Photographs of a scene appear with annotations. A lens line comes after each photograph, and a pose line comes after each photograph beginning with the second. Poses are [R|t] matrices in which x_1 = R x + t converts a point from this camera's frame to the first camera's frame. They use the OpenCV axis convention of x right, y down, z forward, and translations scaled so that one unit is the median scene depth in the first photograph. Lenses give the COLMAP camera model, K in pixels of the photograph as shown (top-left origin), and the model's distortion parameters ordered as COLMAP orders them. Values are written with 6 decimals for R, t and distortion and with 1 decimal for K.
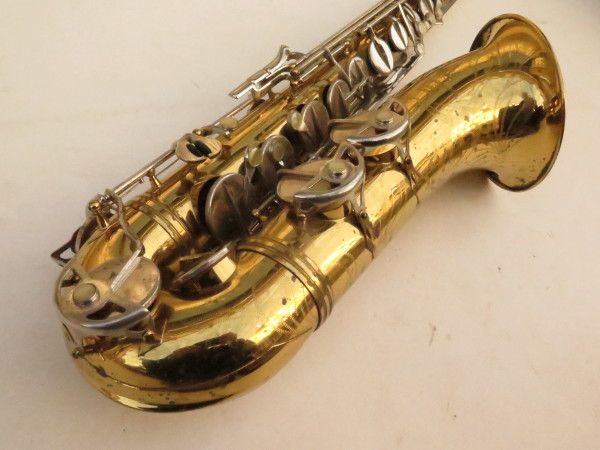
lens RADIAL K [[496.1, 0, 298.1], [0, 496.1, 224.9], [0, 0, 1]] dist [-0.008461, 0.000604]
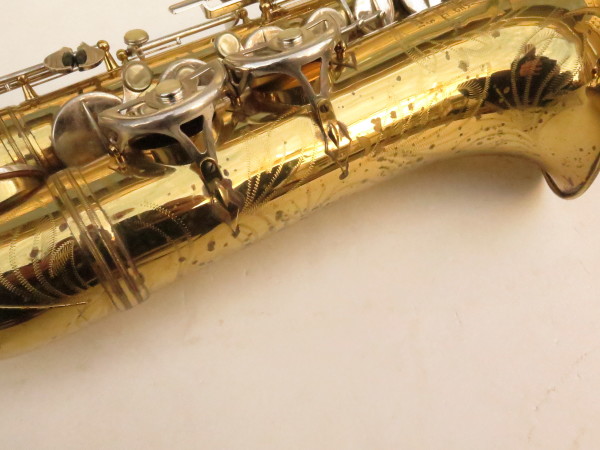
lens RADIAL K [[494.5, 0, 301.8], [0, 494.5, 223.0], [0, 0, 1]] dist [-0.009913, -0.005579]
pose [[0.926638, 0.196709, -0.320388, 0.391662], [-0.194732, 0.980099, 0.038543, 0.007291], [0.321593, 0.026675, 0.946502, 0.314713]]
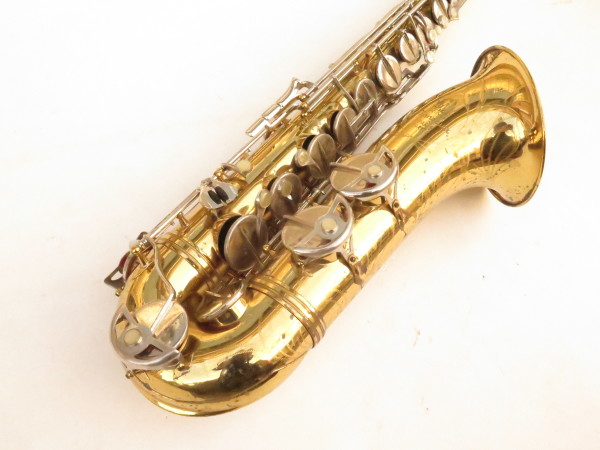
lens RADIAL K [[496.1, 0, 298.1], [0, 496.1, 224.9], [0, 0, 1]] dist [-0.008461, 0.000604]
pose [[0.996920, 0.012379, -0.077447, 0.074782], [0.000005, 0.987455, 0.157898, -0.233844], [0.078430, -0.157412, 0.984414, -0.154461]]
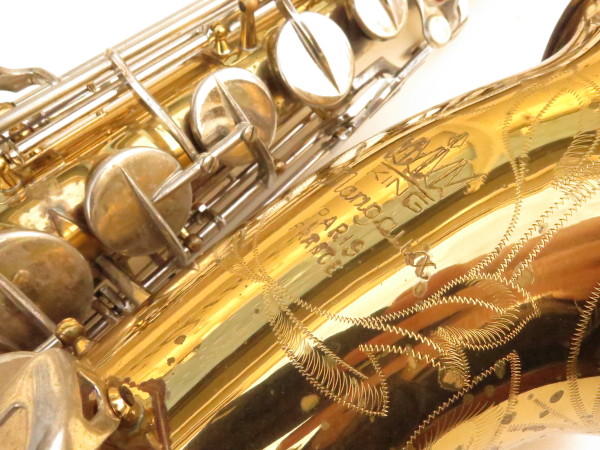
lens RADIAL K [[496.1, 0, 298.1], [0, 496.1, 224.9], [0, 0, 1]] dist [-0.008461, 0.000604]
pose [[0.979500, 0.060780, -0.192057, 0.306410], [-0.040727, 0.993458, 0.106685, -0.313649], [0.197285, -0.096676, 0.975568, 0.742749]]
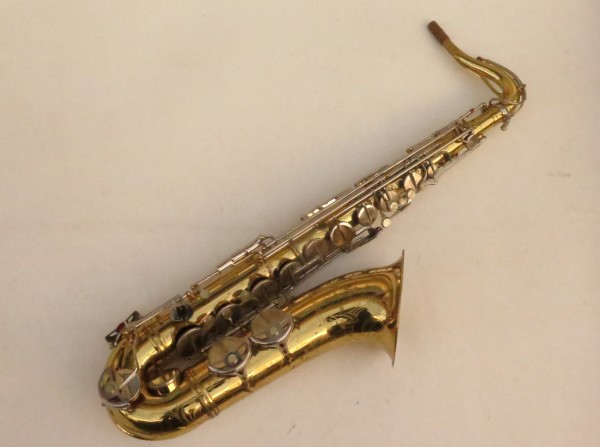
lens RADIAL K [[745.3, 0, 300.0], [0, 745.3, 223.5], [0, 0, 1]] dist [-0.010890, -0.004845]
pose [[0.929652, 0.300891, -0.212629, 0.633004], [-0.231463, 0.925969, 0.298339, -1.235481], [0.286656, -0.228136, 0.930474, -1.268668]]
